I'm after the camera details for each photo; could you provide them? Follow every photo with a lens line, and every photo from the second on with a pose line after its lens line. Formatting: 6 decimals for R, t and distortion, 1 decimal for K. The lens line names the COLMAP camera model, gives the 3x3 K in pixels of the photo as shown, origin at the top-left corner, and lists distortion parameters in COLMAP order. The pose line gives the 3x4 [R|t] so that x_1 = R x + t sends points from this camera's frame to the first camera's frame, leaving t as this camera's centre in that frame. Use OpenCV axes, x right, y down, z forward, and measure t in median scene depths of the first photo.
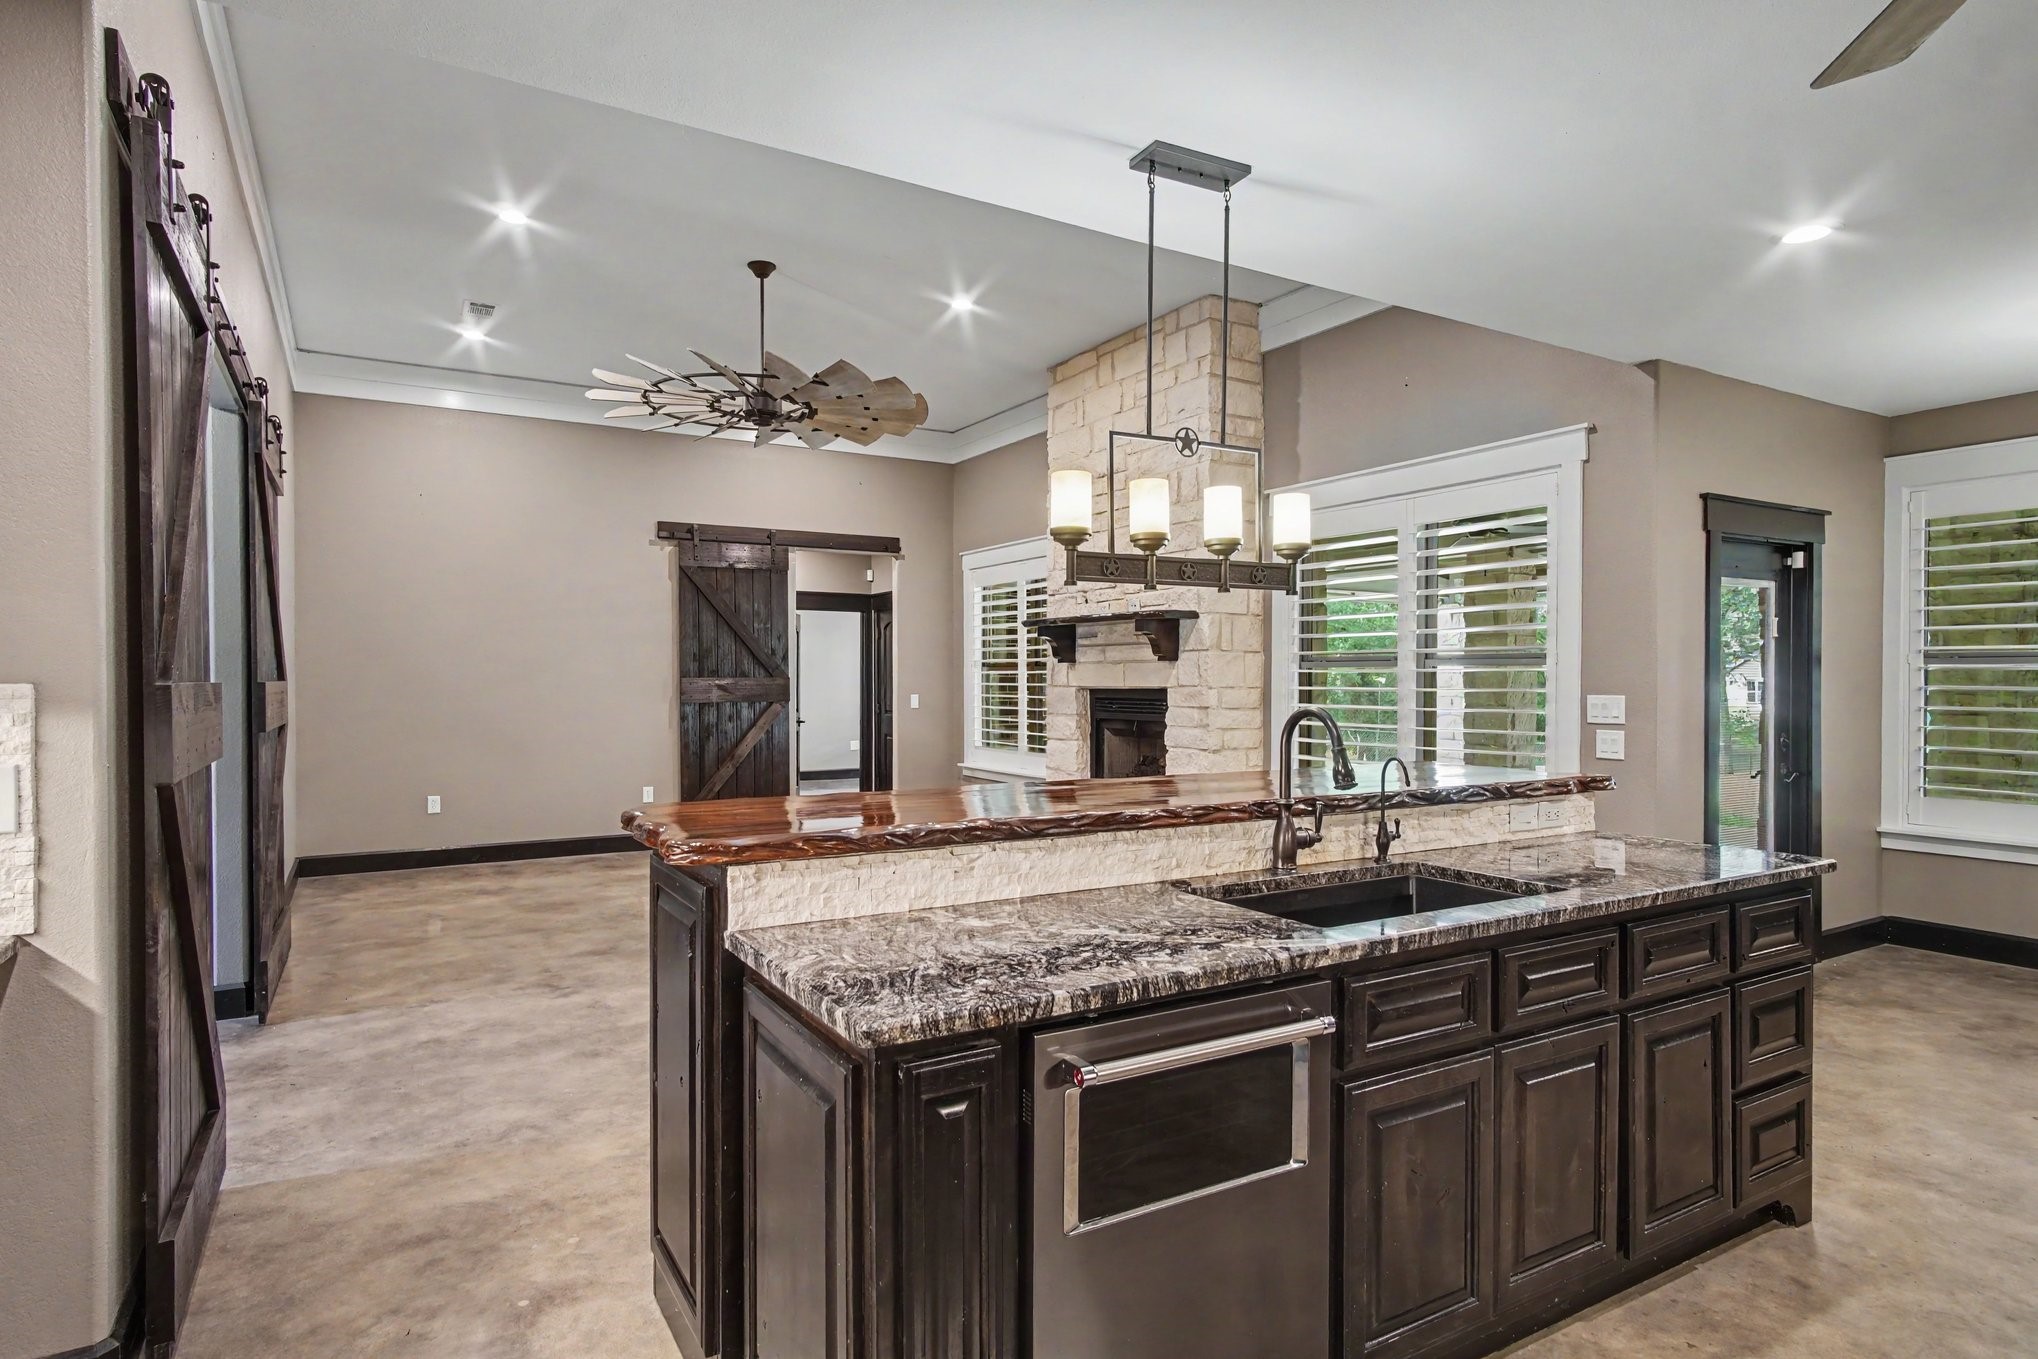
lens RADIAL K [[1095.1, 0, 1002.3], [0, 1095.1, 680.4], [0, 0, 1]] dist [-0.004320, 0.010885]
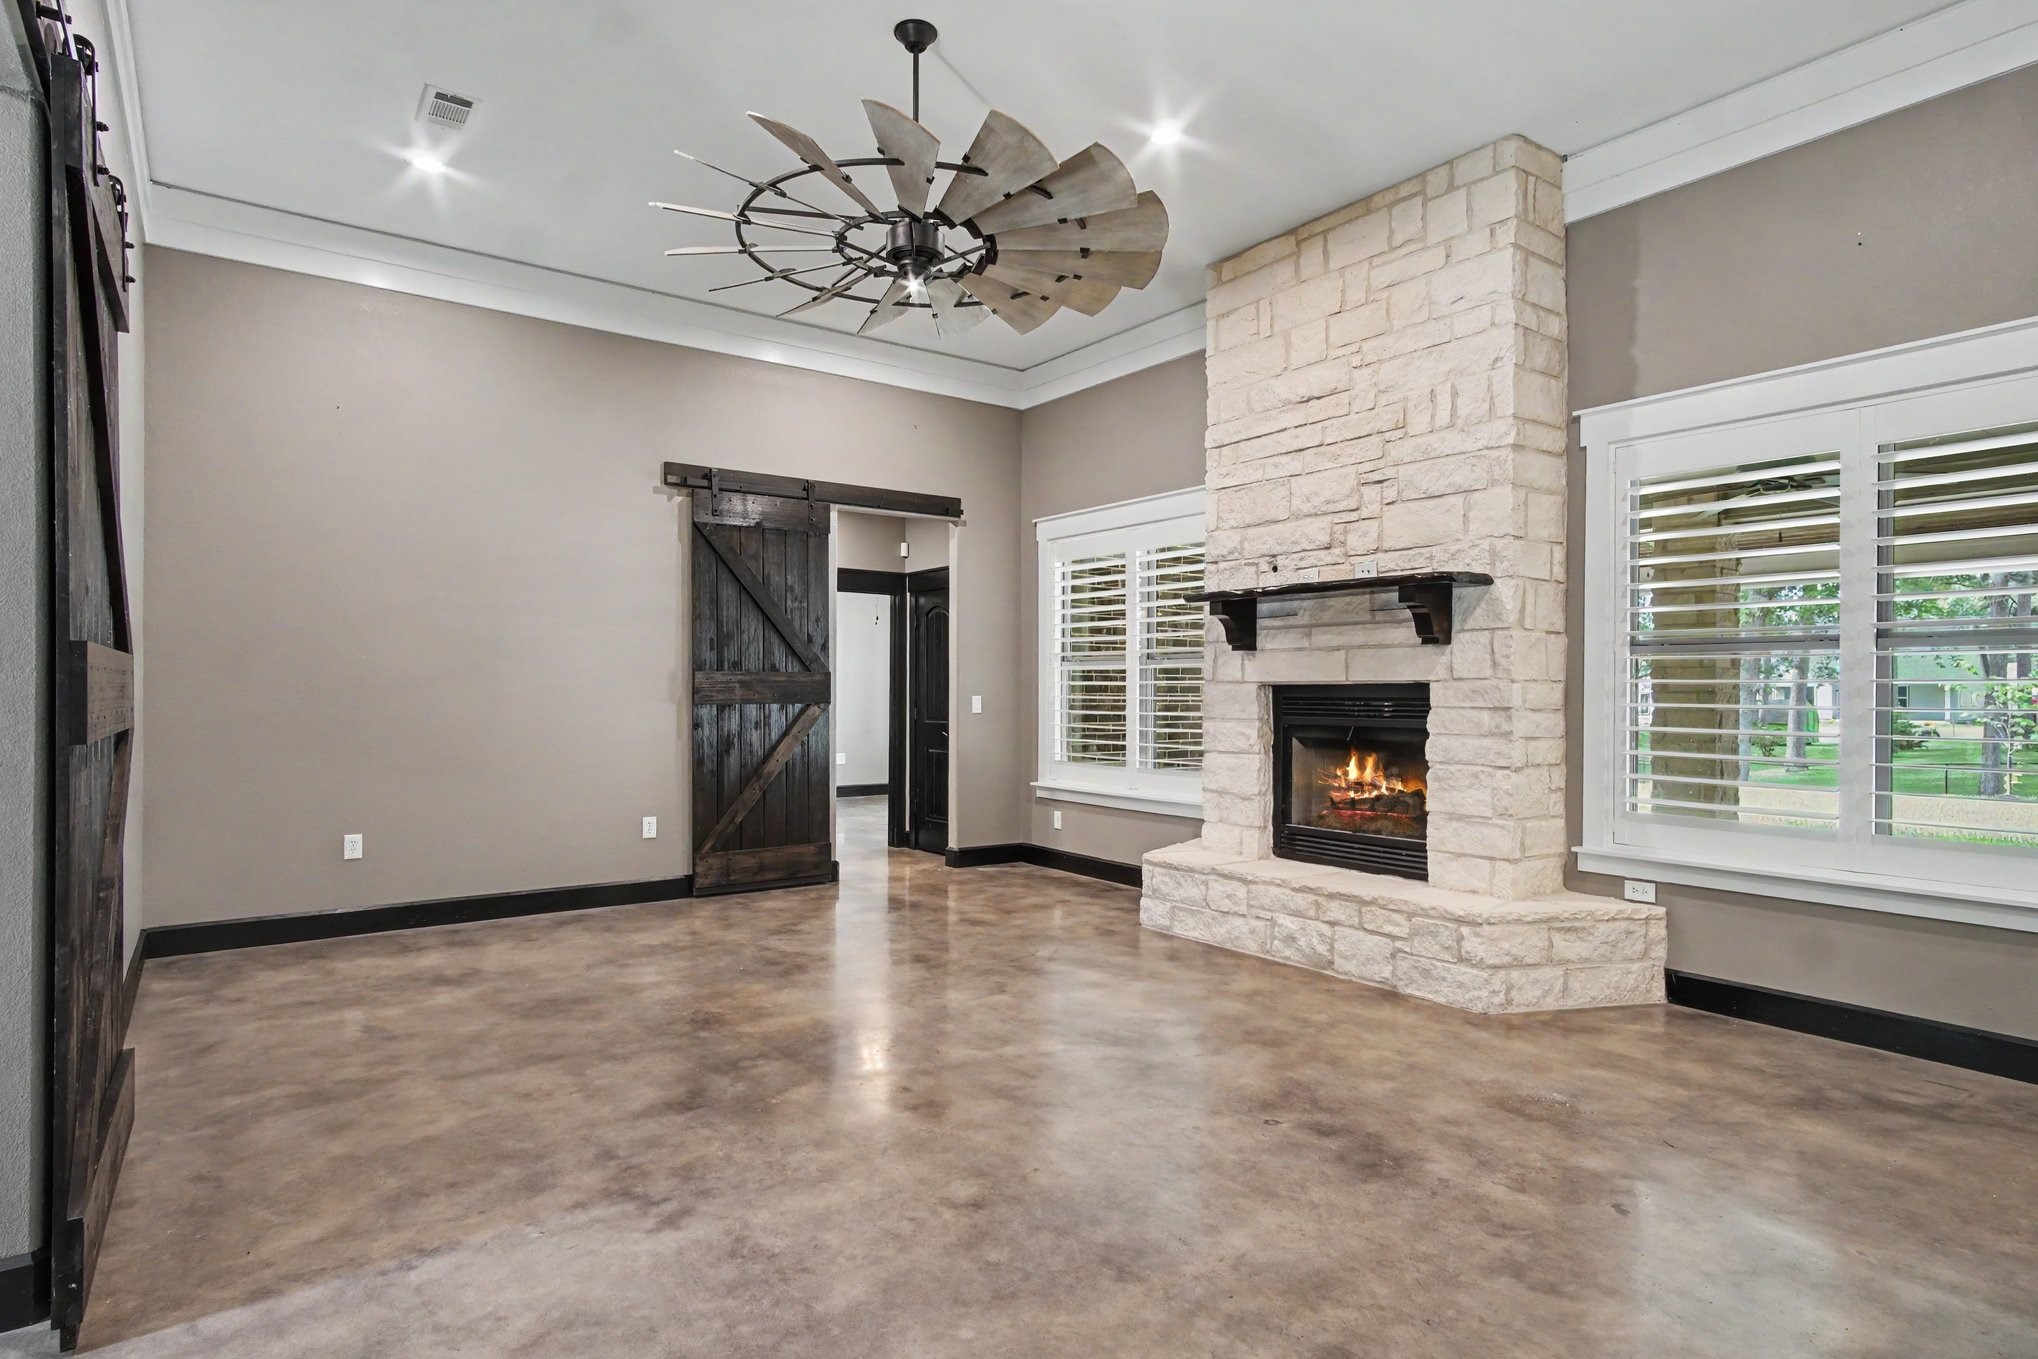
lens RADIAL K [[1095.1, 0, 1007.5], [0, 1095.1, 682.9], [0, 0, 1]] dist [-0.004320, 0.010885]
pose [[0.995186, 0.004522, 0.097898, -0.195244], [-0.003742, 0.999960, -0.008148, 0.014111], [-0.097931, 0.007743, 0.995163, 0.295757]]
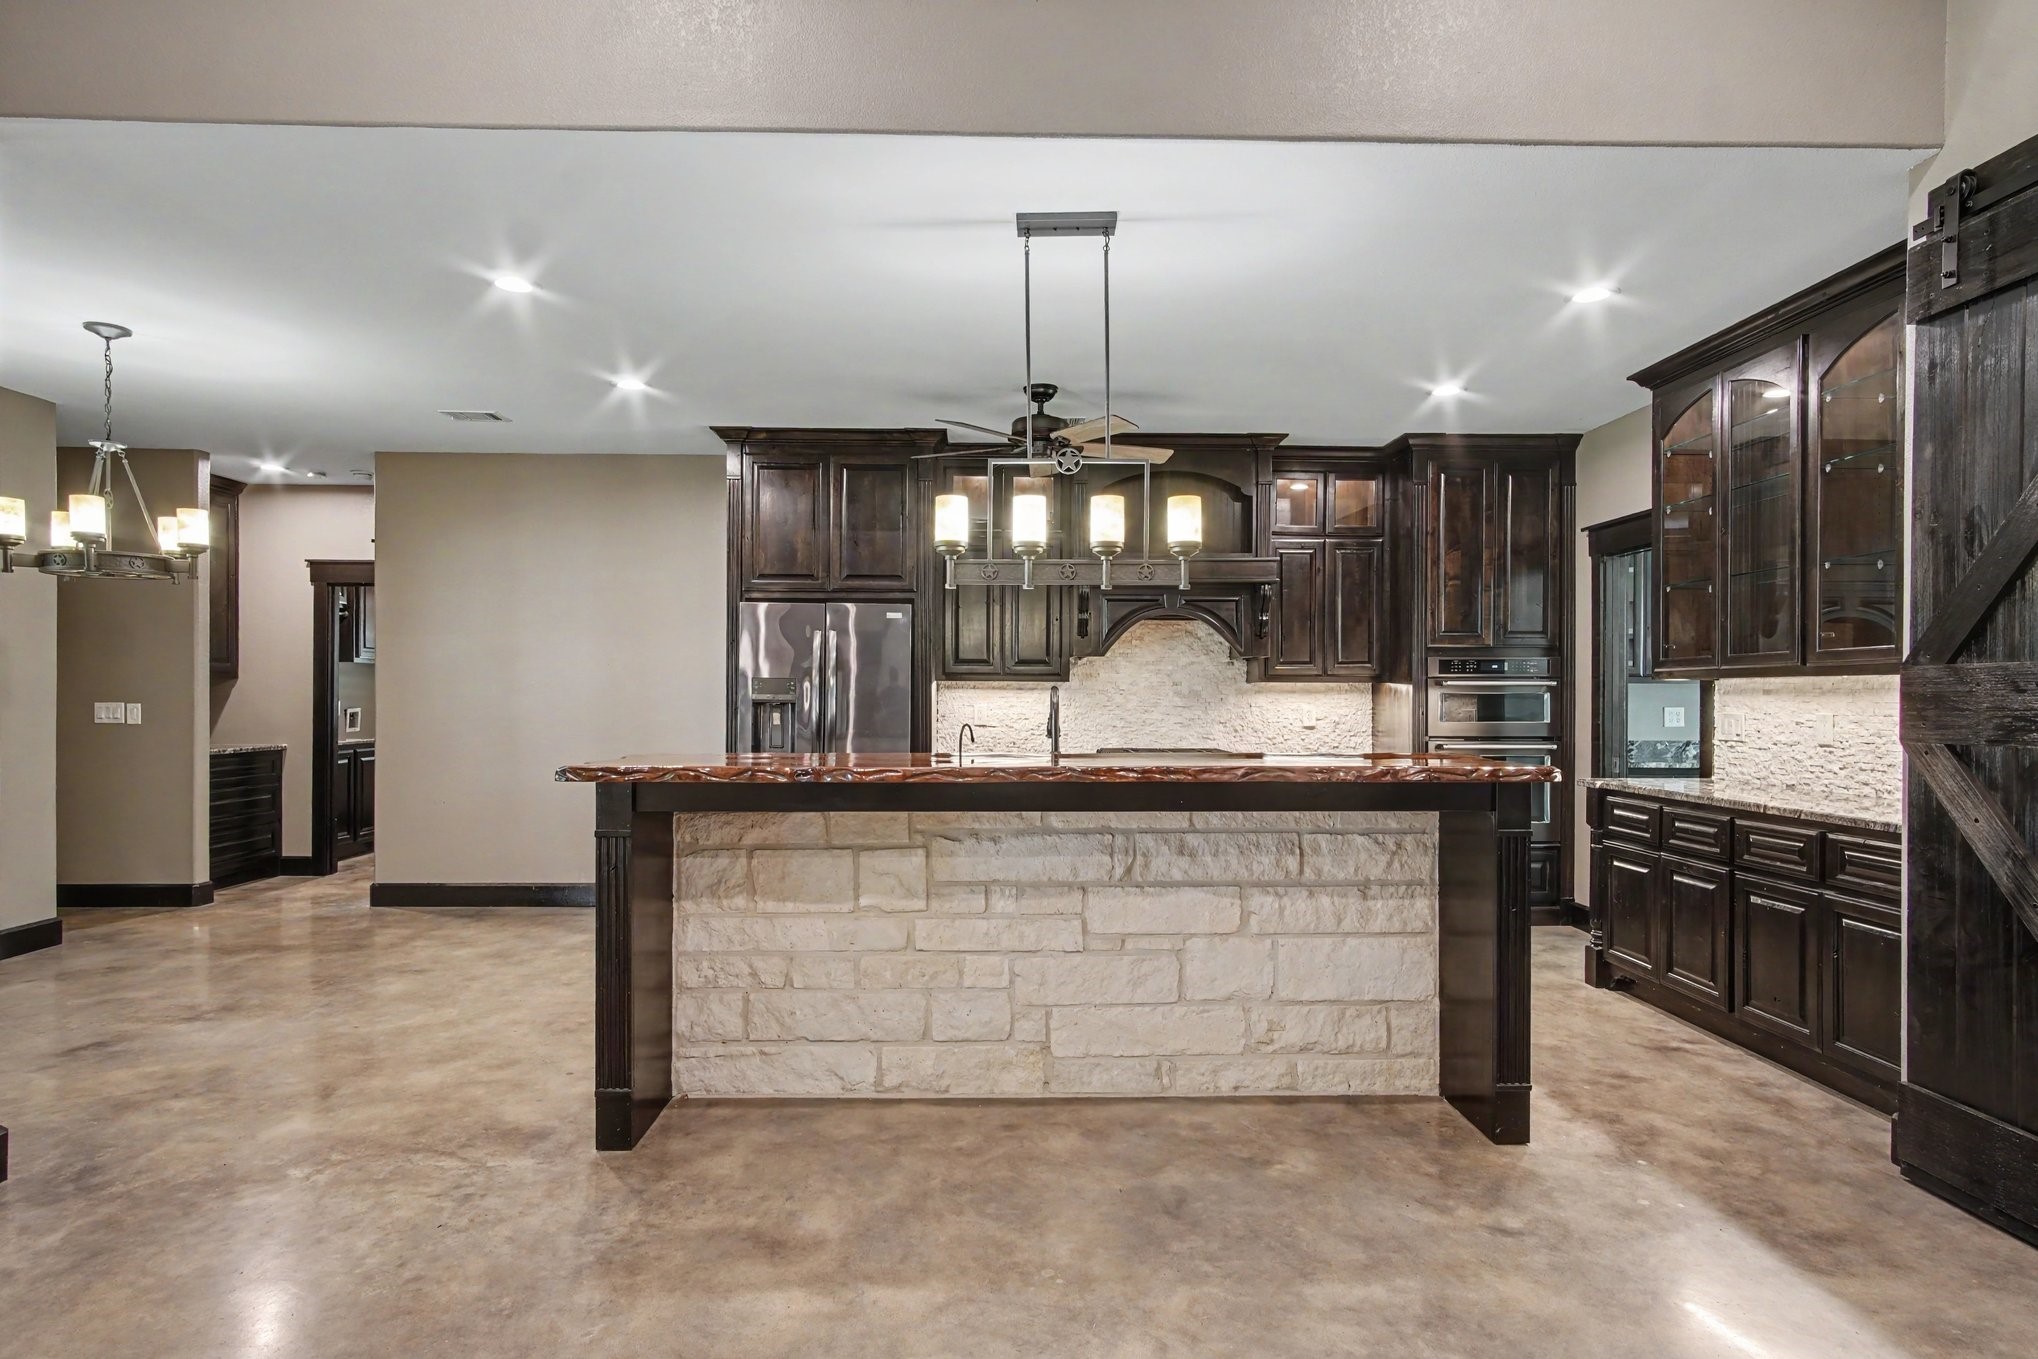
lens RADIAL K [[1095.1, 0, 1014.7], [0, 1095.1, 701.0], [0, 0, 1]] dist [-0.004320, 0.010885]
pose [[-0.877411, -0.005492, 0.479707, -0.138931], [-0.003431, 0.999981, 0.005172, 0.012902], [-0.479726, 0.002892, -0.877413, 0.840554]]
